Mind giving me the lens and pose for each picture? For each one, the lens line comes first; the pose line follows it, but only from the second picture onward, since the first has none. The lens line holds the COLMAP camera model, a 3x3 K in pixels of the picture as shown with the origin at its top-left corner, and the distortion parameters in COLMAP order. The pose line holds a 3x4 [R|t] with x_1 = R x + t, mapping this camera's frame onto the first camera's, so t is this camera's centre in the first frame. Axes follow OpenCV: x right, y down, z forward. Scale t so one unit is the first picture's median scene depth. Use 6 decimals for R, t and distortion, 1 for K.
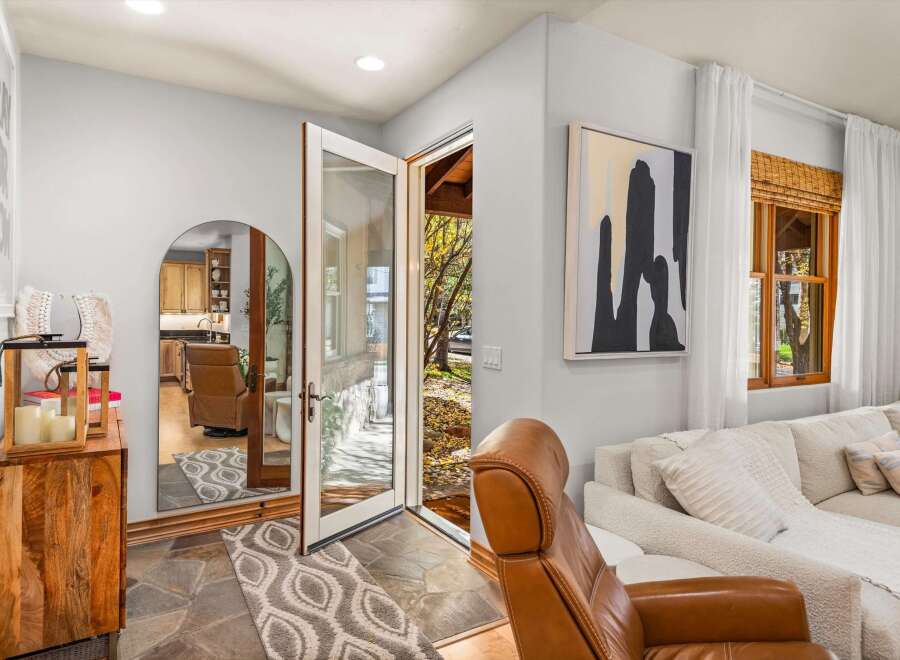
lens RADIAL K [[558.6, 0, 447.6], [0, 558.6, 320.4], [0, 0, 1]] dist [0.017415, -0.002298]
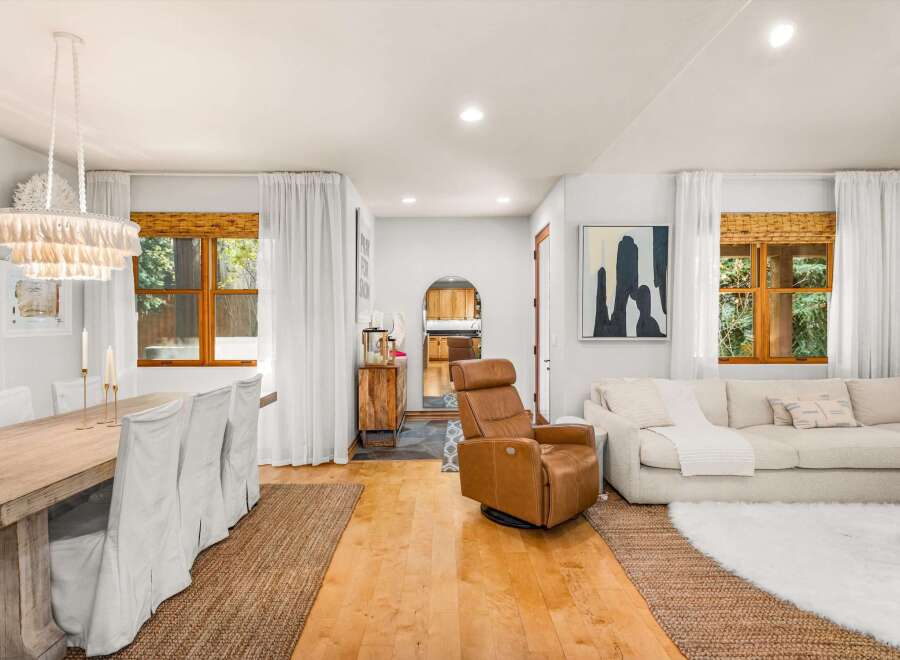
lens RADIAL K [[462.4, 0, 450.5], [0, 462.4, 324.1], [0, 0, 1]] dist [0.002113, -0.001376]
pose [[0.862431, -0.008021, -0.506111, 0.592793], [0.007868, 0.999966, -0.002441, 0.010703], [0.506114, -0.001876, 0.862465, -0.618132]]
